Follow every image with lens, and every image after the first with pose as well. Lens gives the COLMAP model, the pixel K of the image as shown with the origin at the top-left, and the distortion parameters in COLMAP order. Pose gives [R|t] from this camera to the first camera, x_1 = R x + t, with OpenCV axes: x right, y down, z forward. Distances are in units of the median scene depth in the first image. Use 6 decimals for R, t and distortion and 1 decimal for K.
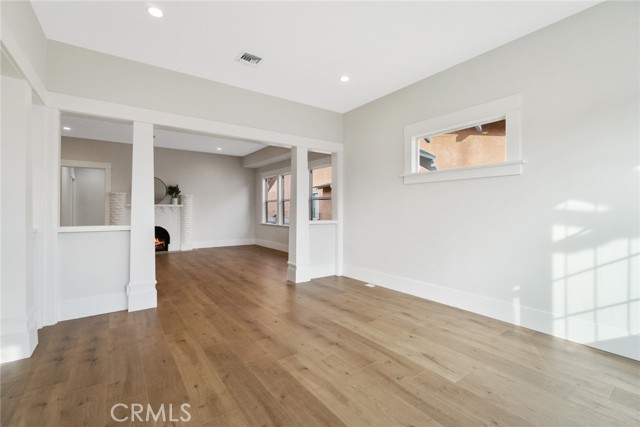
lens RADIAL K [[285.5, 0, 318.3], [0, 285.5, 207.0], [0, 0, 1]] dist [0.000128, 0.000139]
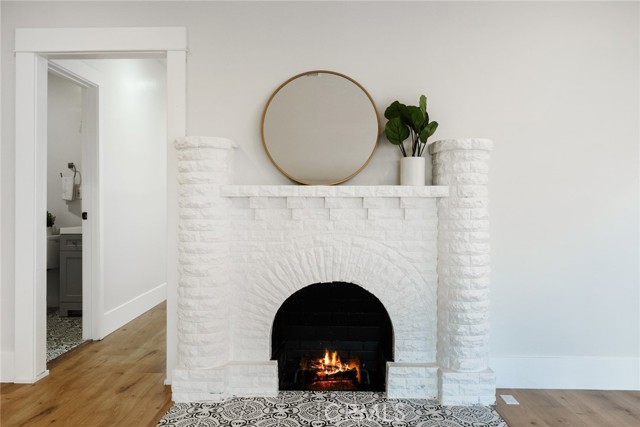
lens RADIAL K [[472.0, 0, 319.9], [0, 472.0, 211.8], [0, 0, 1]] dist [-0.003079, -0.001295]
pose [[0.794010, -0.001859, -0.607901, -1.023139], [0.005745, 0.999974, 0.004446, 0.027597], [0.607877, -0.007022, 0.794000, 2.016510]]
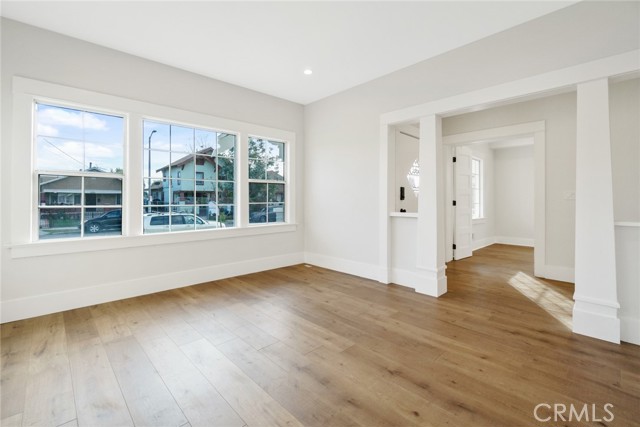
lens RADIAL K [[285.5, 0, 318.3], [0, 285.5, 207.0], [0, 0, 1]] dist [0.000128, 0.000139]
pose [[-0.990193, -0.002399, -0.139687, 0.117417], [-0.005318, 0.999775, 0.020534, 0.012753], [0.139606, 0.021075, -0.989983, 1.668329]]
